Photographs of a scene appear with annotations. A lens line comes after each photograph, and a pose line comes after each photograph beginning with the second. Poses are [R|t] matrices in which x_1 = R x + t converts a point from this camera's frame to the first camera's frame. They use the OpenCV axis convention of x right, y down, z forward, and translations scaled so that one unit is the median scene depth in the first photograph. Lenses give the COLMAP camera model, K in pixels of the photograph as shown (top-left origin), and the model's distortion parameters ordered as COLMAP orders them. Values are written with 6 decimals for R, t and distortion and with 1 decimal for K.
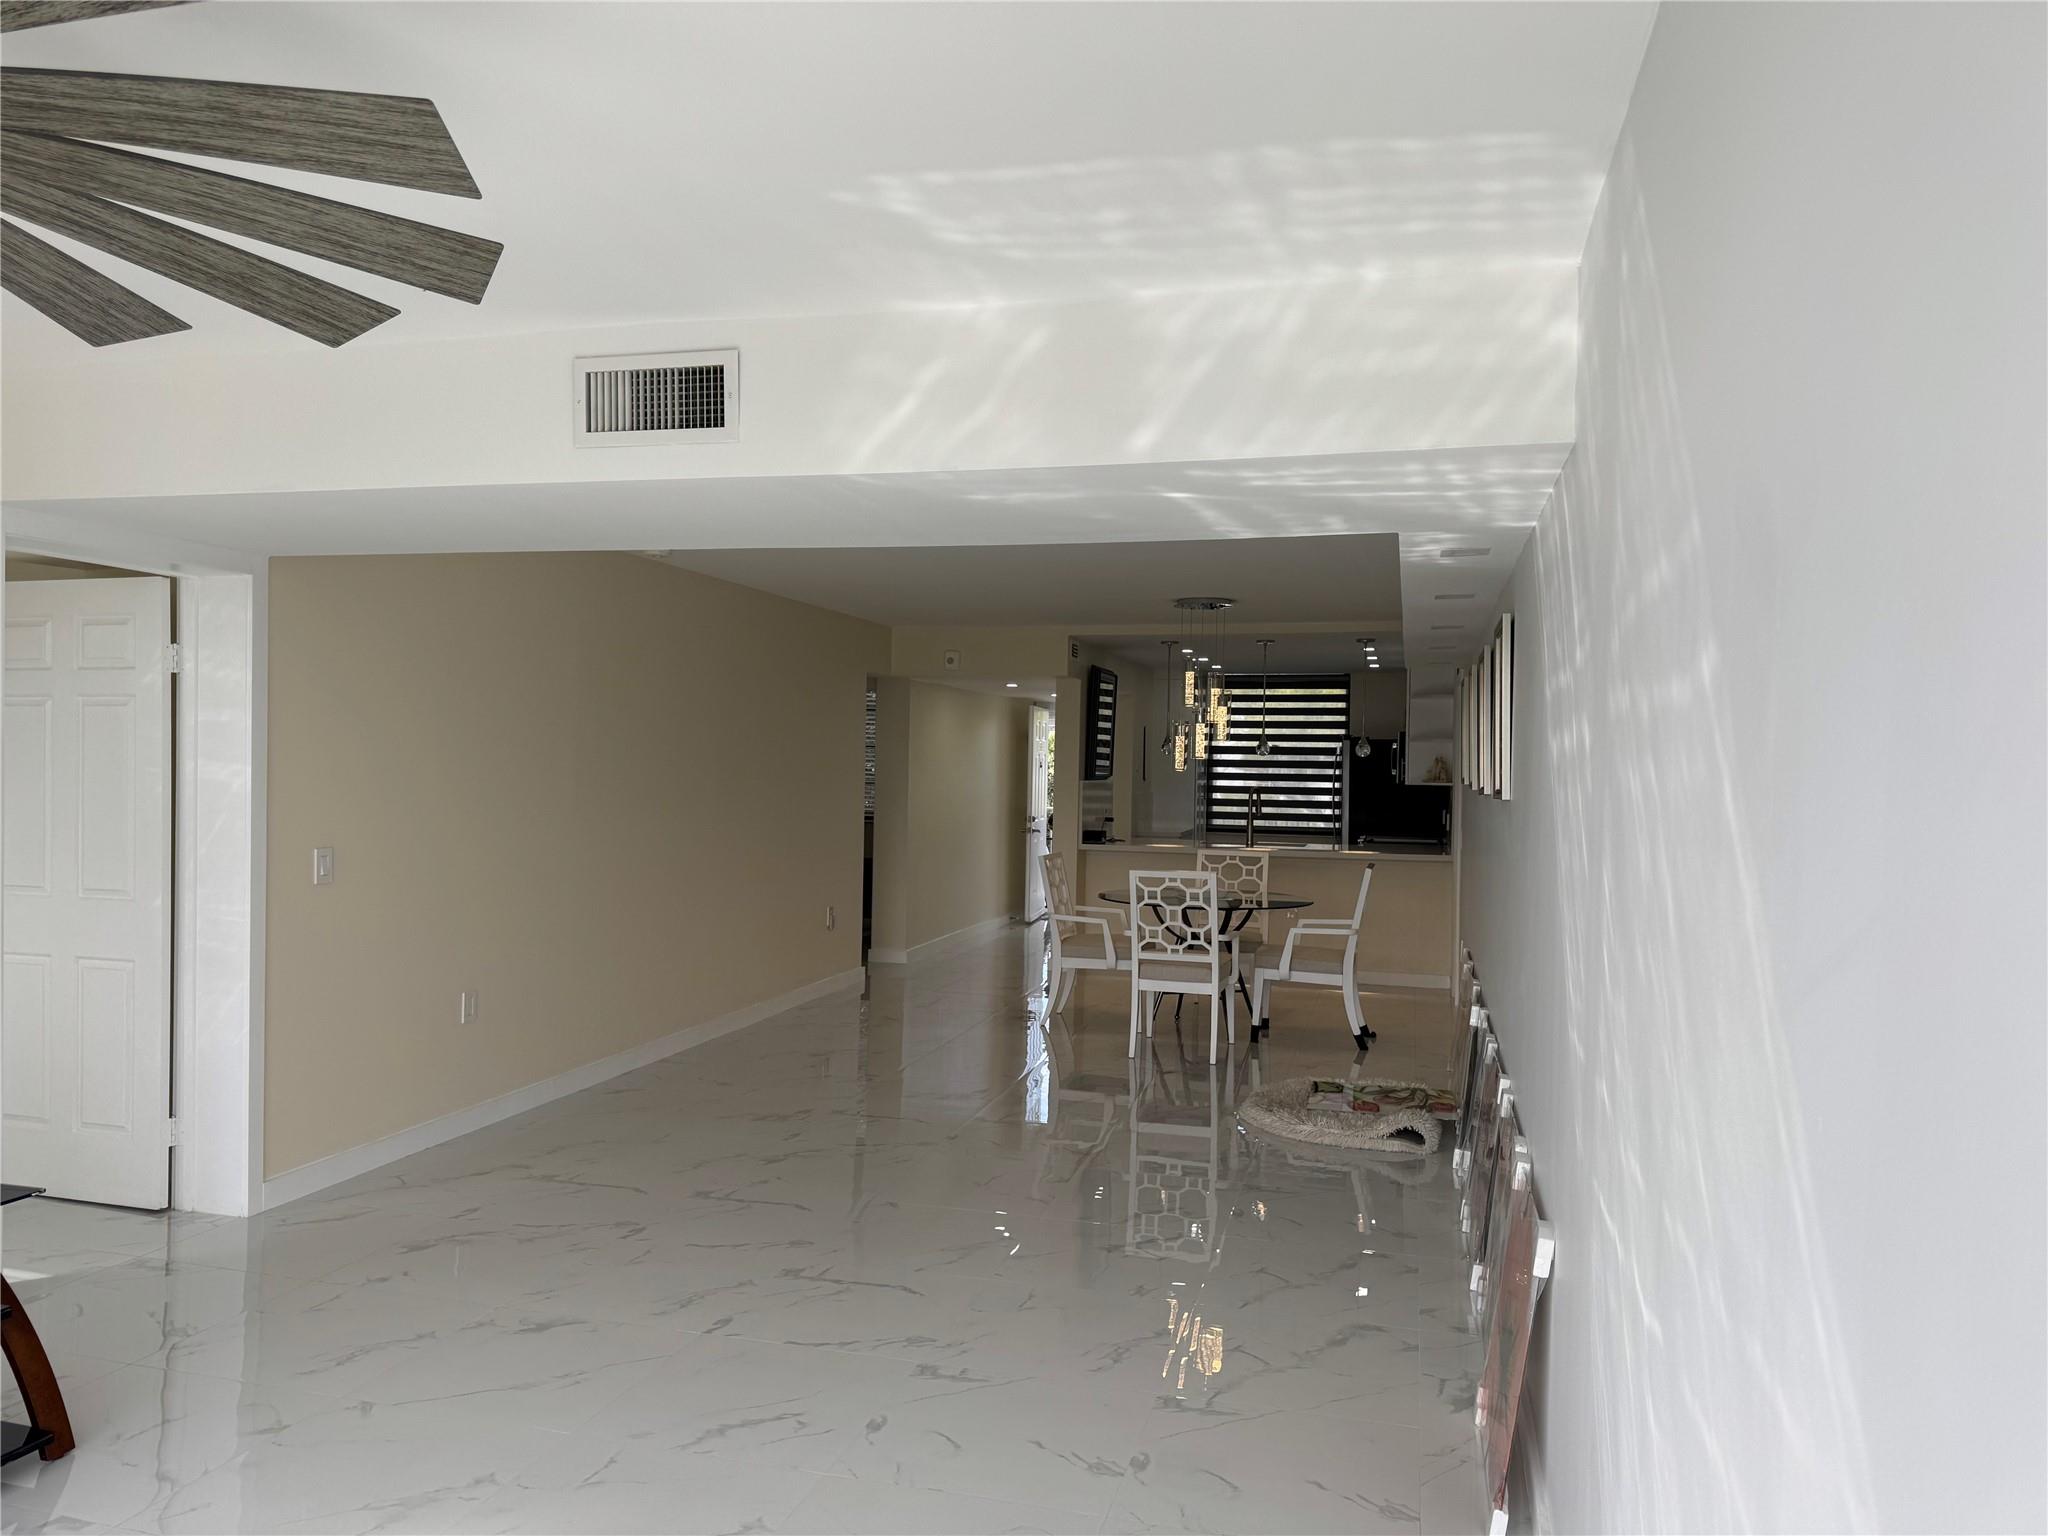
lens RADIAL K [[1421.4, 0, 1013.5], [0, 1421.4, 761.1], [0, 0, 1]] dist [0.093364, -0.070921]
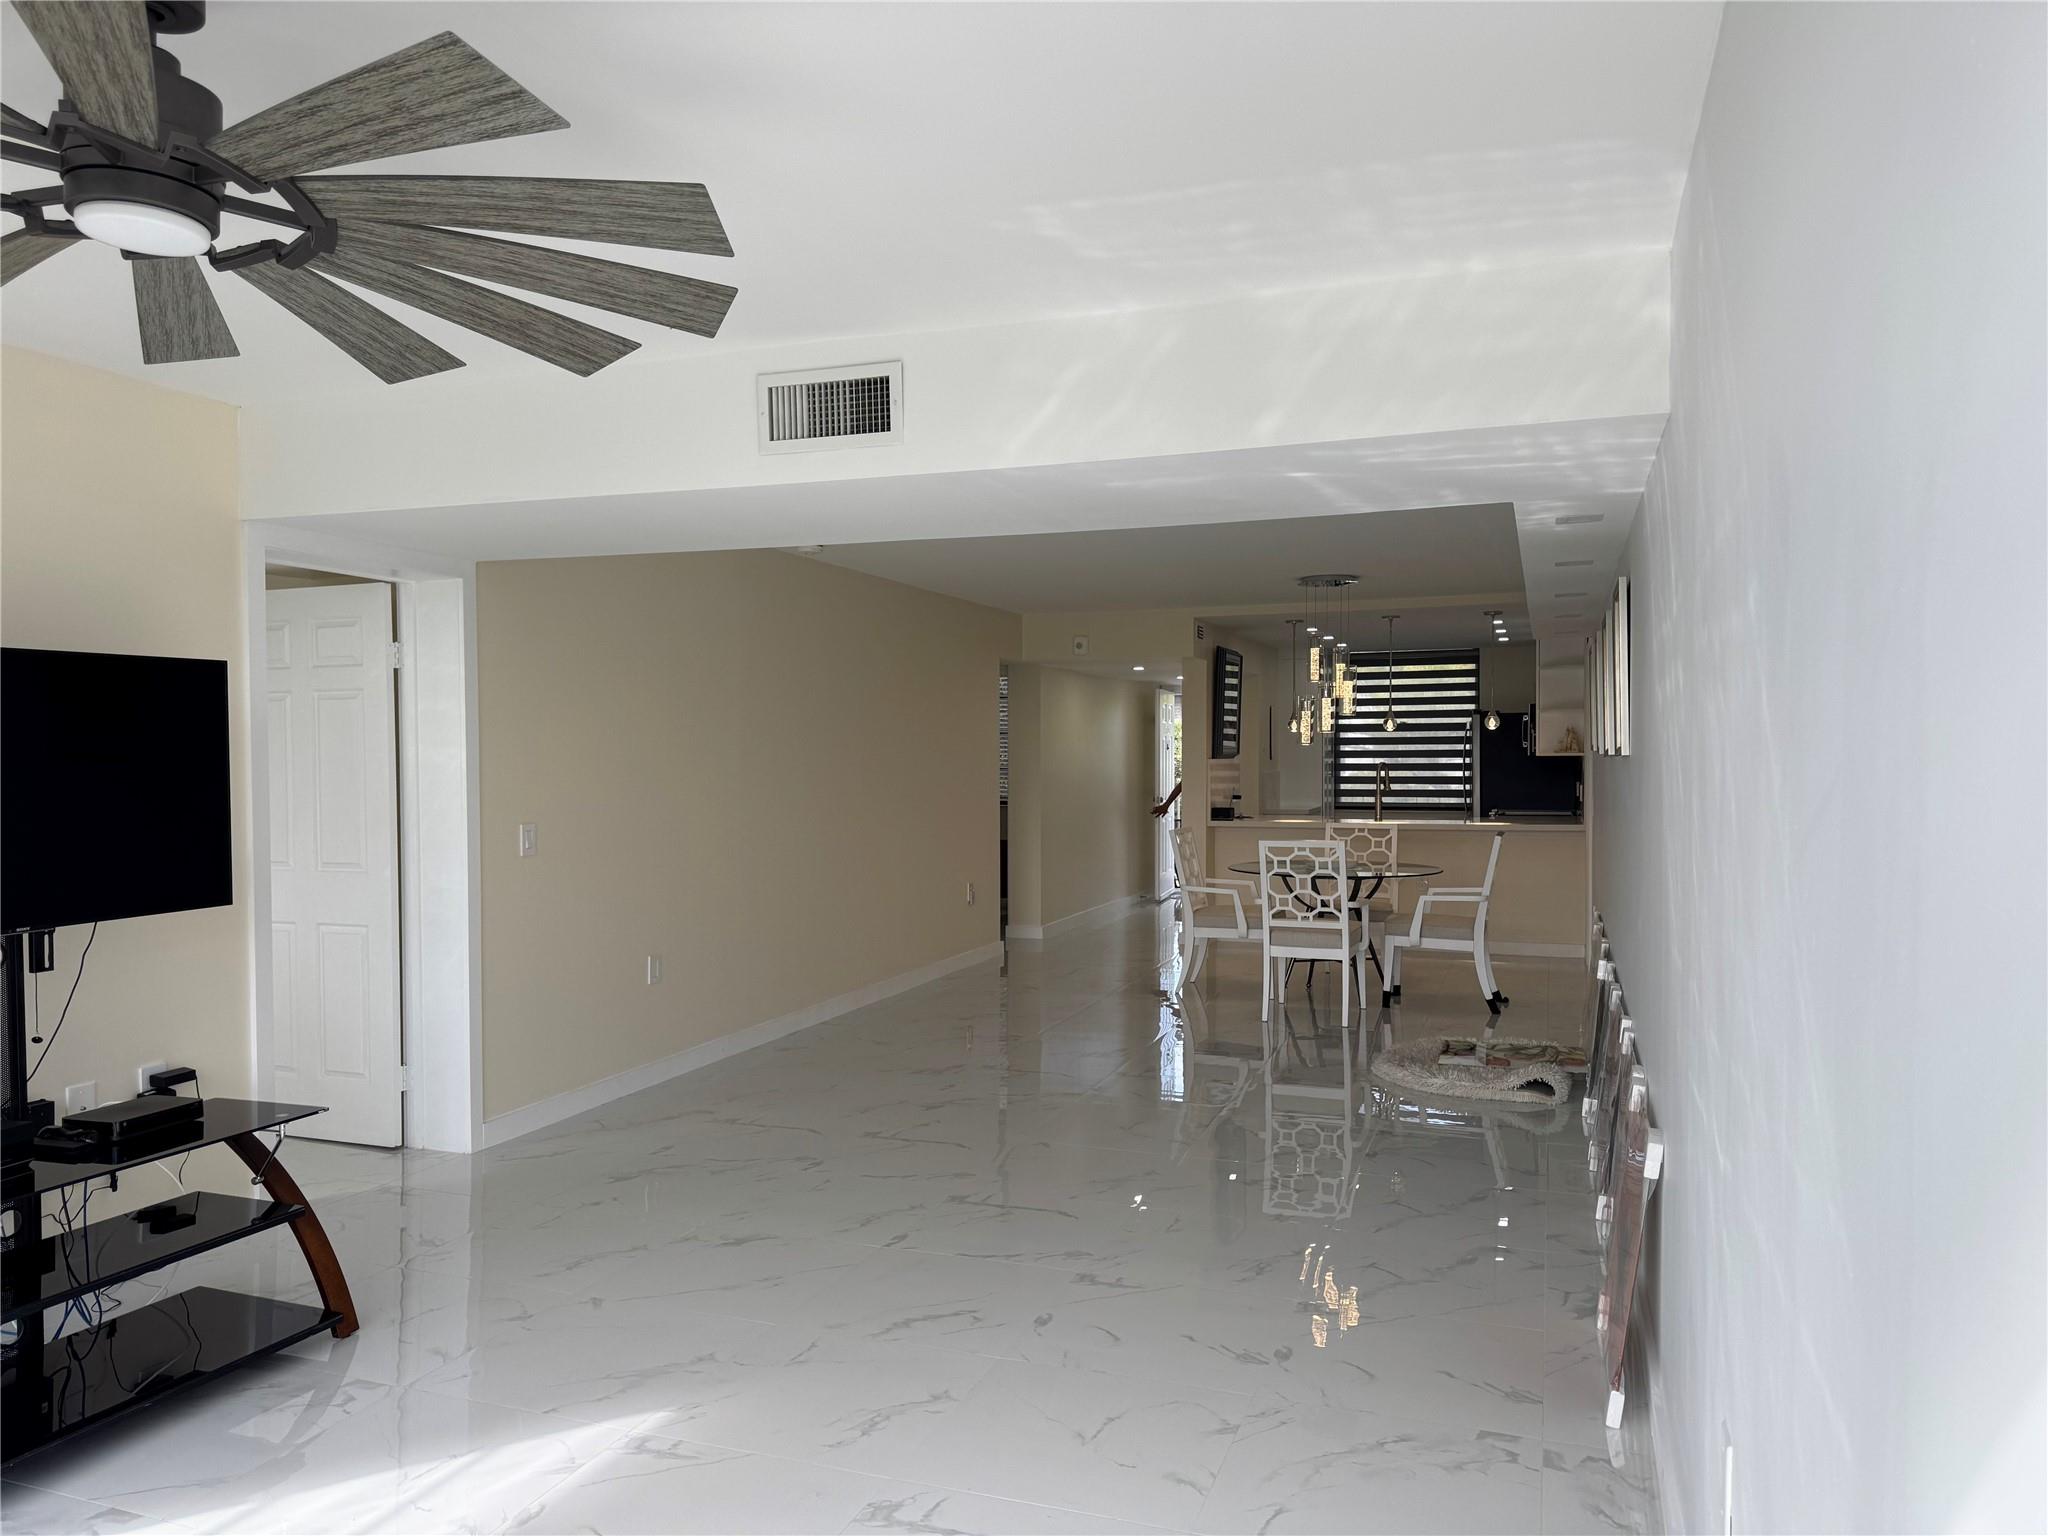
lens RADIAL K [[1443.2, 0, 1024.0], [0, 1443.2, 768.0], [0, 0, 1]] dist [0.152375, -0.232495]
pose [[0.996900, -0.020079, -0.076074, -0.013336], [0.020582, 0.999771, 0.005834, 0.023532], [0.075940, -0.007382, 0.997085, -0.113995]]
